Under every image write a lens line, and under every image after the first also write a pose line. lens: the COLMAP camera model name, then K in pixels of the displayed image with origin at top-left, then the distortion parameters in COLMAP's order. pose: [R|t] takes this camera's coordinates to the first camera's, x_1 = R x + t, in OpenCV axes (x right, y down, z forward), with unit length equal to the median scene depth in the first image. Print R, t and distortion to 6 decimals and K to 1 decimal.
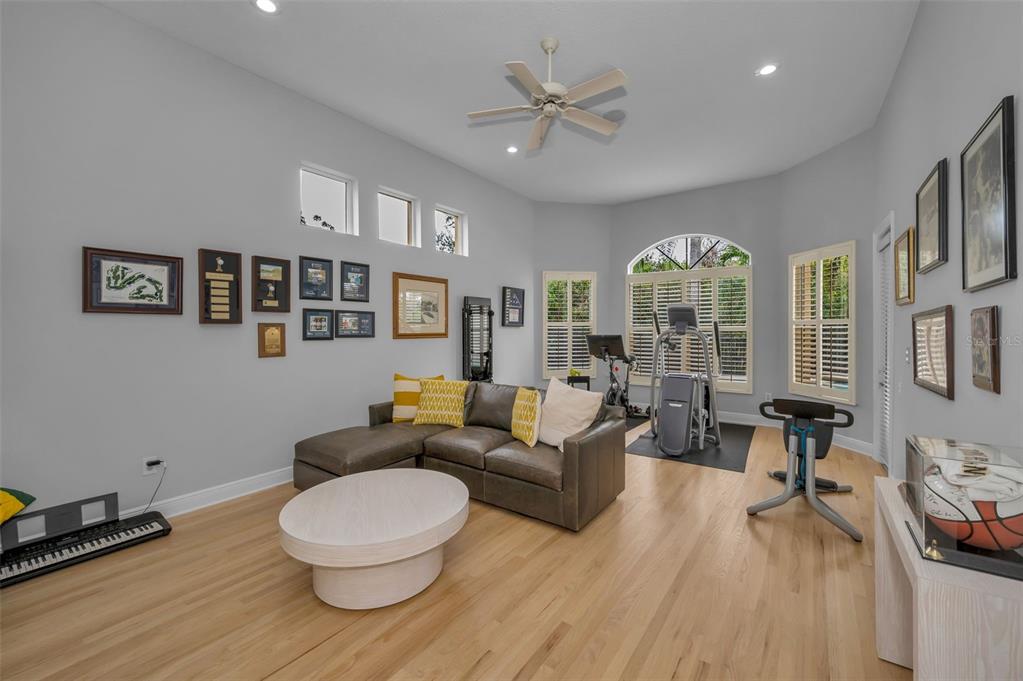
lens RADIAL K [[413.1, 0, 510.5], [0, 413.1, 335.2], [0, 0, 1]] dist [-0.000637, -0.000077]
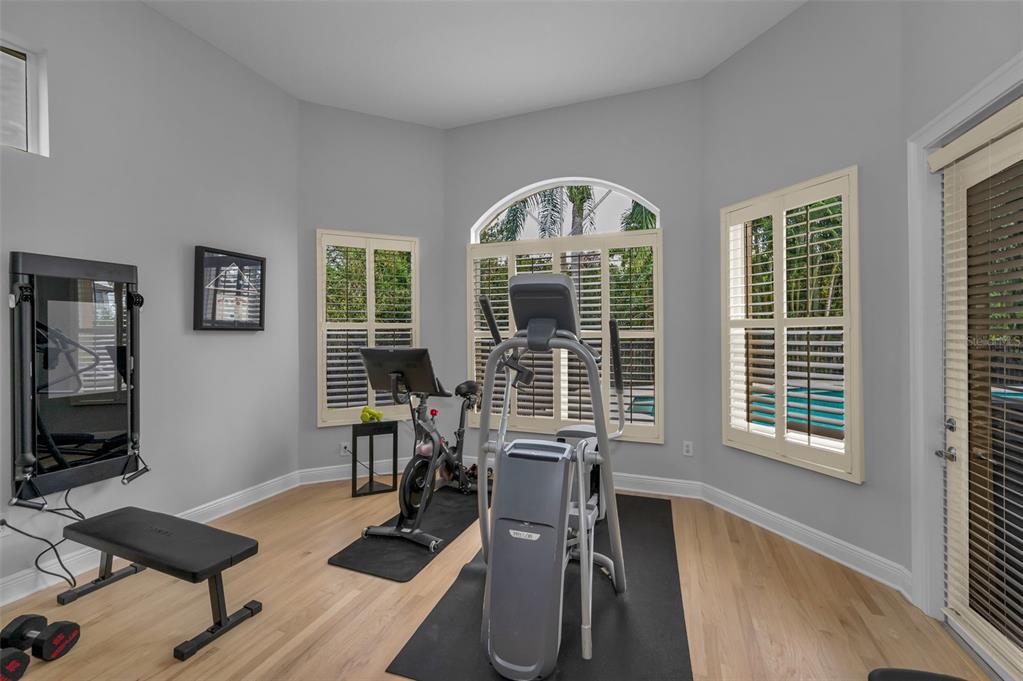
lens RADIAL K [[413.1, 0, 510.5], [0, 413.1, 335.2], [0, 0, 1]] dist [-0.000637, -0.000077]
pose [[0.967221, -0.001820, 0.253930, 0.224879], [0.004078, 0.999957, -0.008363, -0.010680], [-0.253904, 0.009125, 0.967186, 0.488314]]
